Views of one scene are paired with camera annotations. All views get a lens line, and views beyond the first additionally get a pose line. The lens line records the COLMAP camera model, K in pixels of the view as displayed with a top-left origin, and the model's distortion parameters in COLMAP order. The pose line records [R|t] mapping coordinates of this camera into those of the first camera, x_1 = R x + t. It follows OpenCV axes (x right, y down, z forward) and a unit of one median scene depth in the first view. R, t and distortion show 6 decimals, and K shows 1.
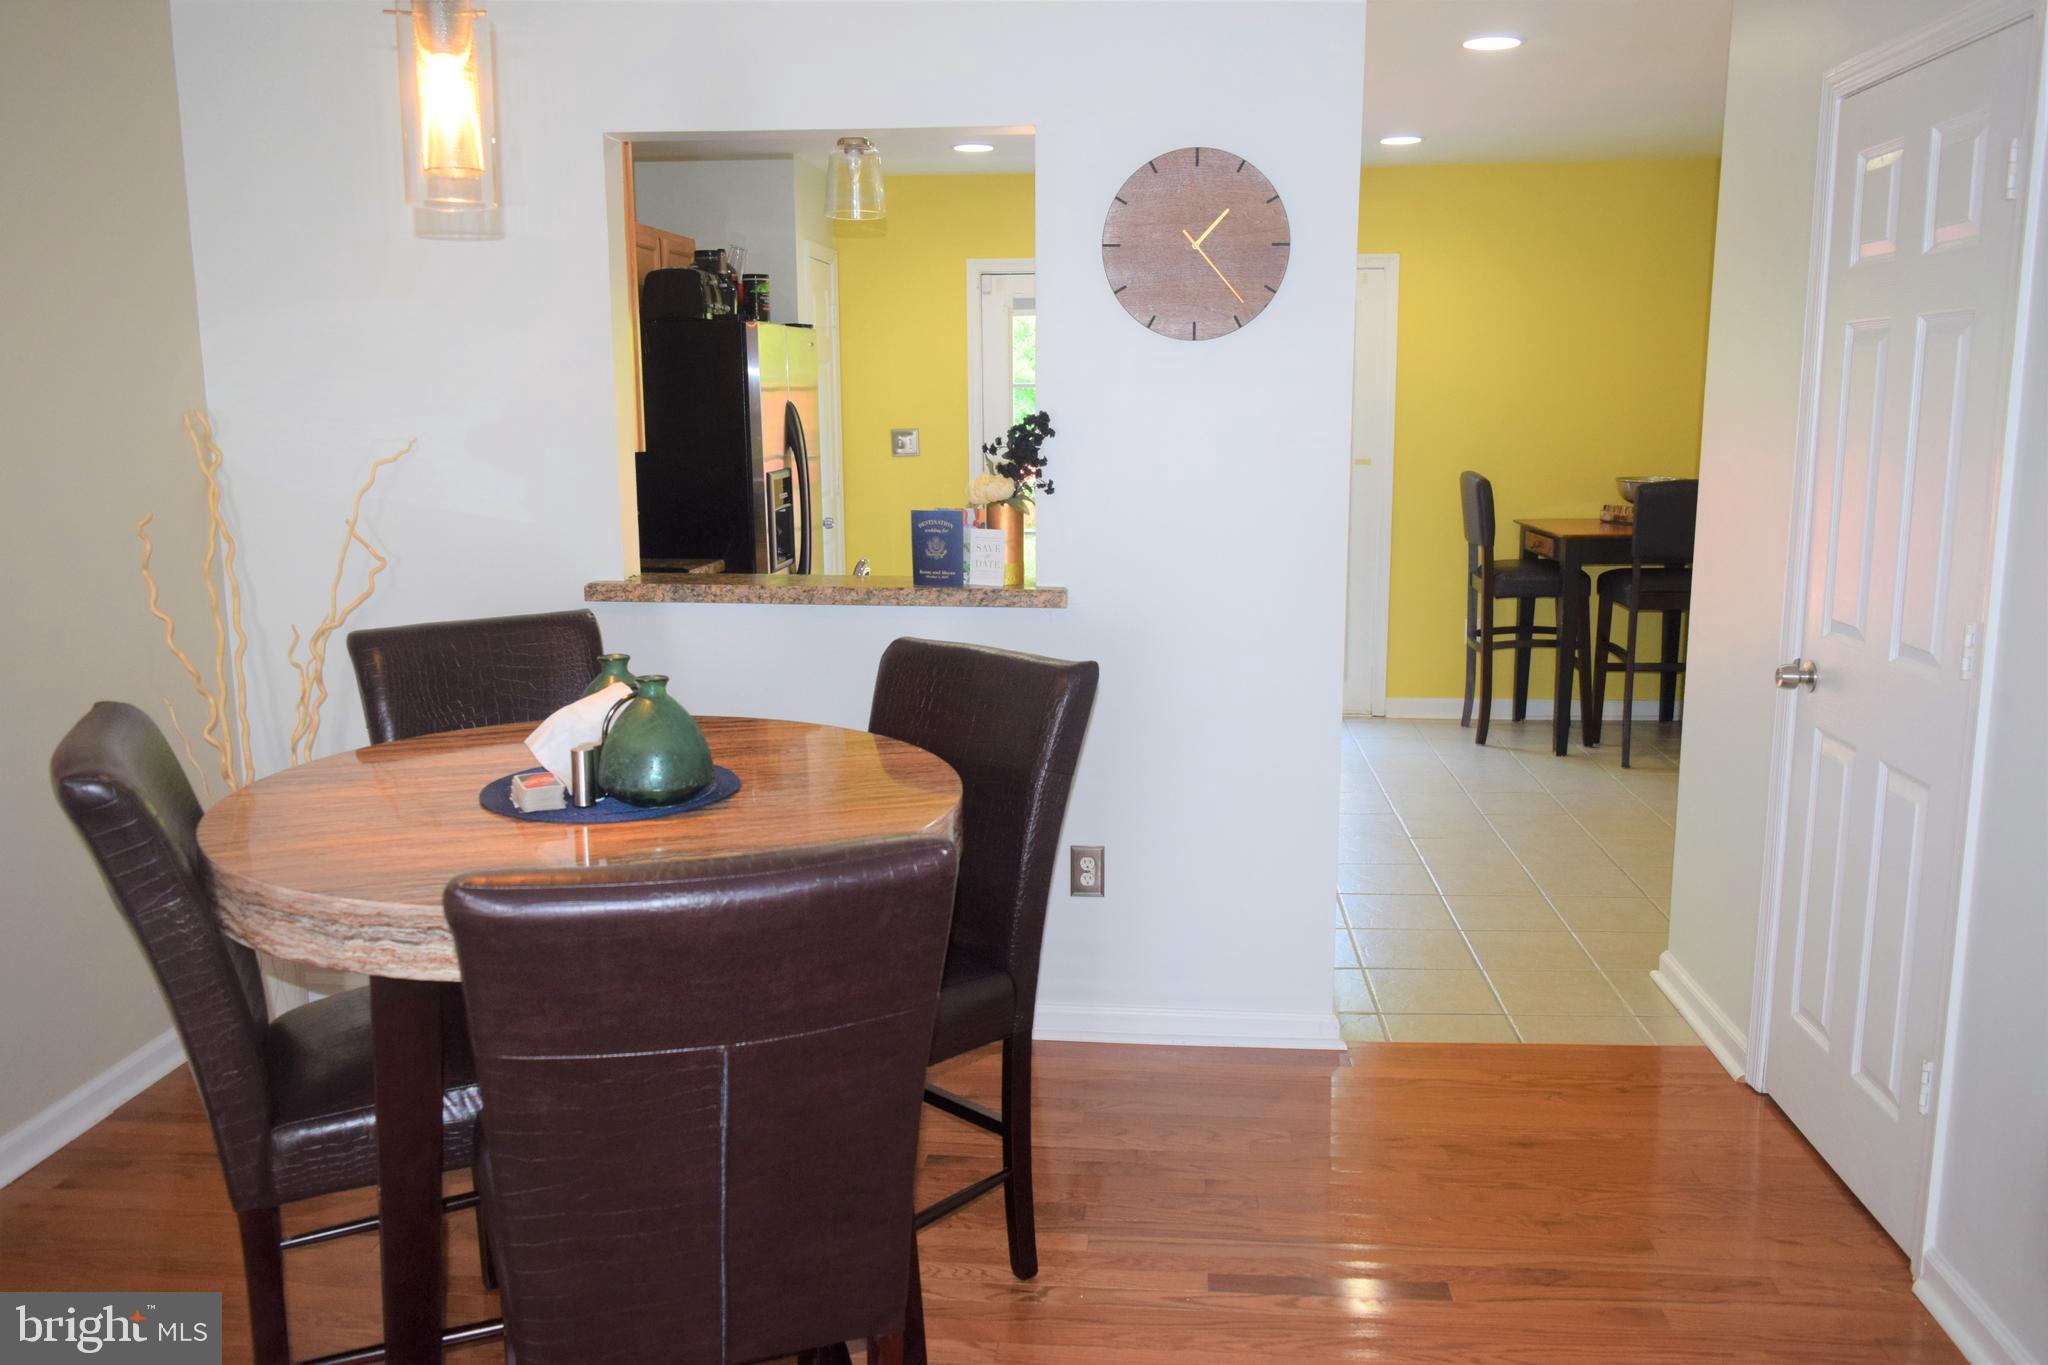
lens RADIAL K [[1565.1, 0, 1014.8], [0, 1565.1, 683.1], [0, 0, 1]] dist [-0.018339, -0.002866]
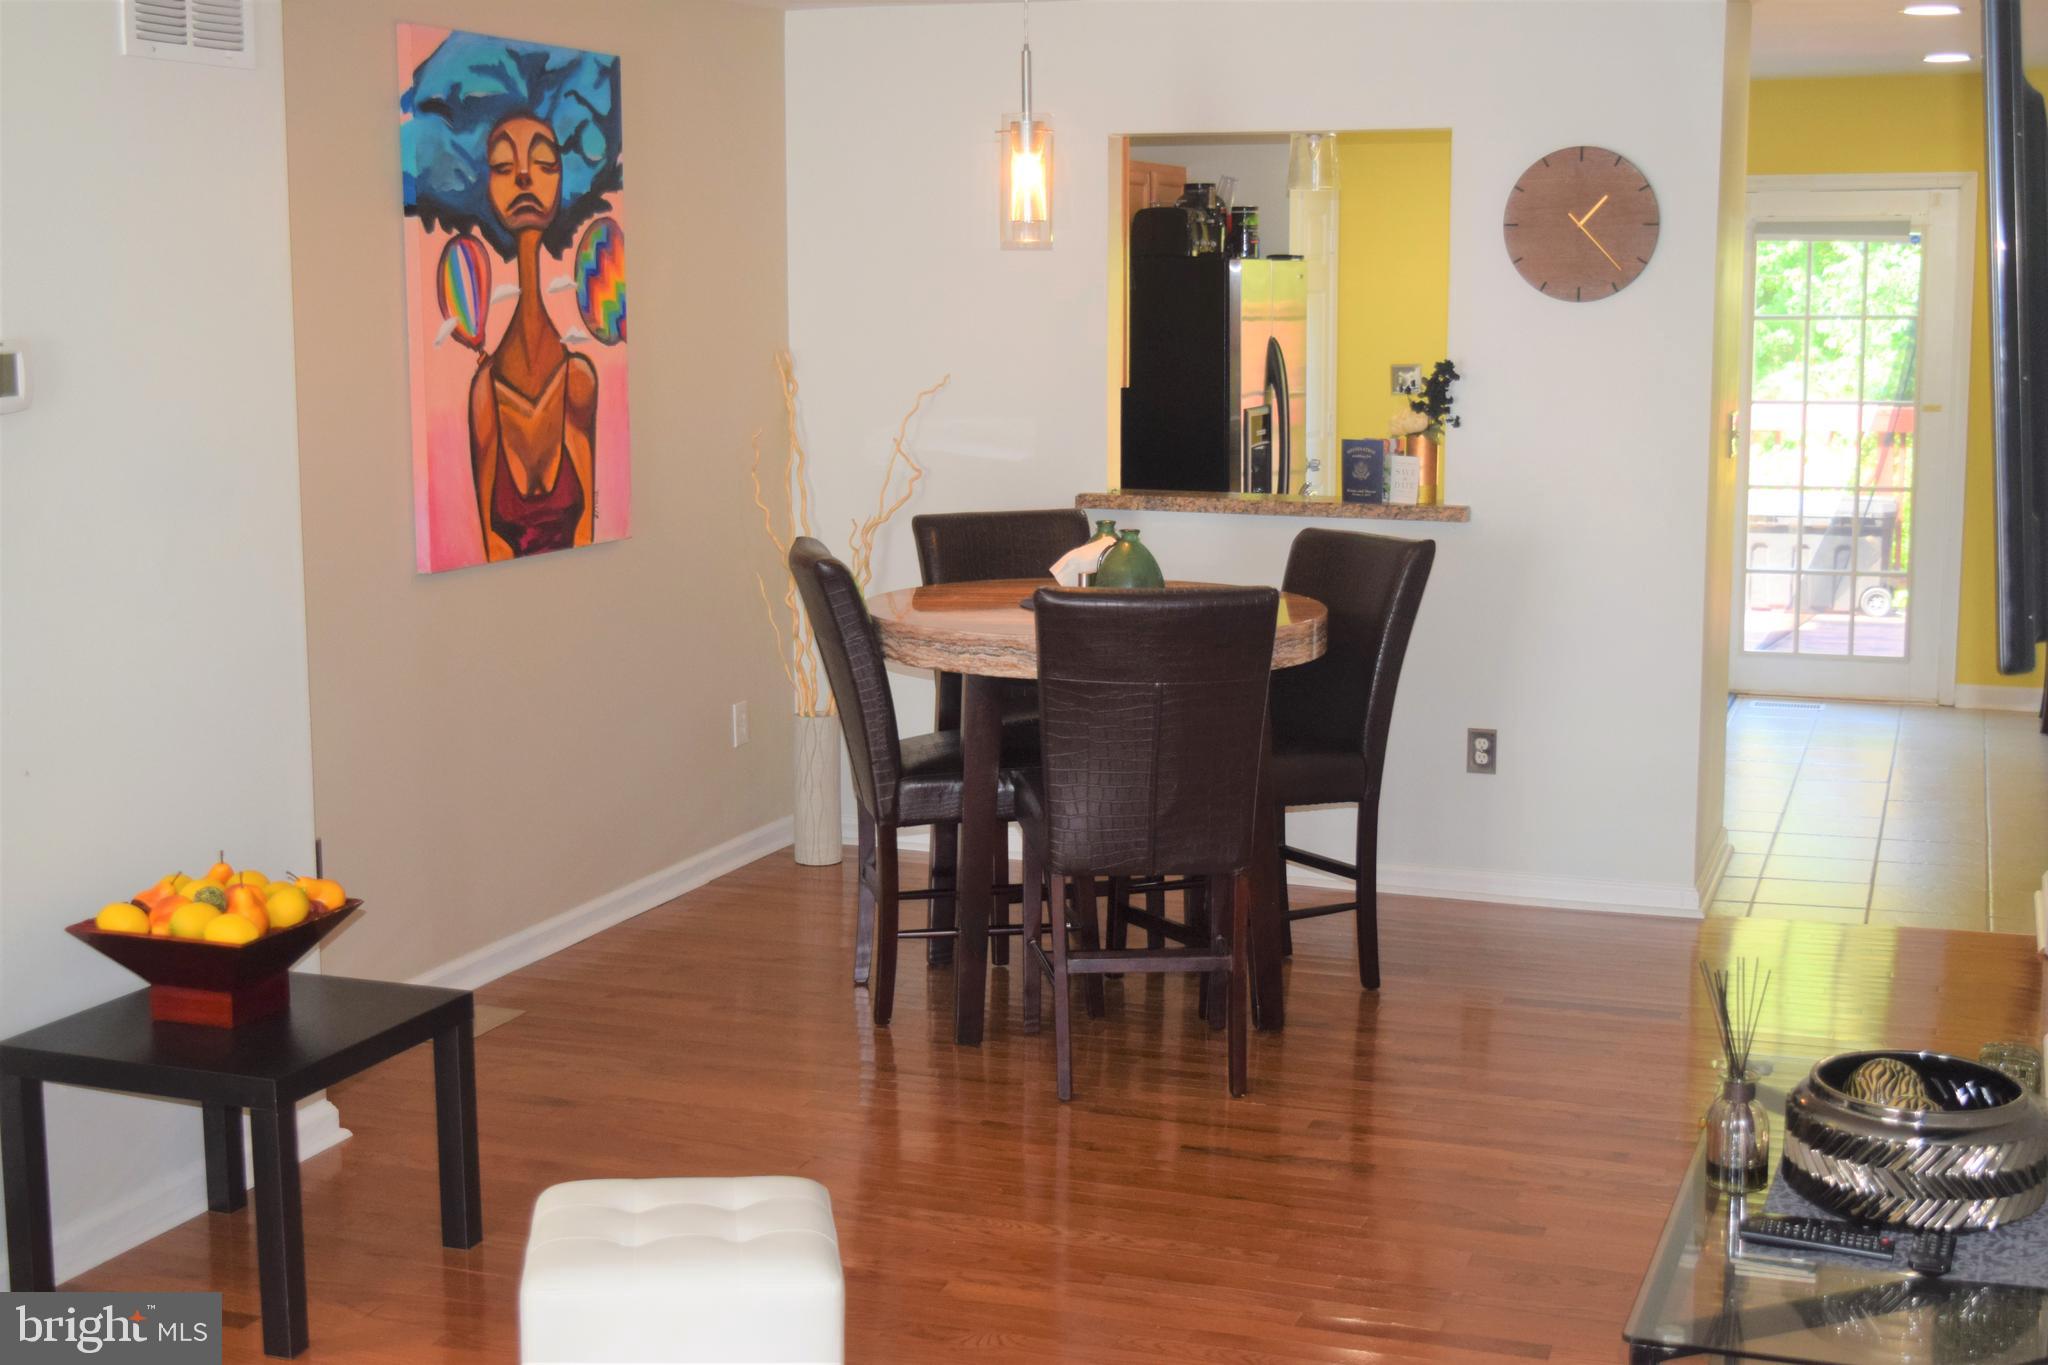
lens RADIAL K [[2497.5, 0, 1023.5], [0, 2497.5, 682.1], [0, 0, 1]] dist [-0.035106, 0.000000]
pose [[0.964569, 0.042920, -0.260316, 0.203528], [-0.050306, 0.998497, -0.021771, 0.129684], [0.258990, 0.034095, 0.965278, -0.905585]]
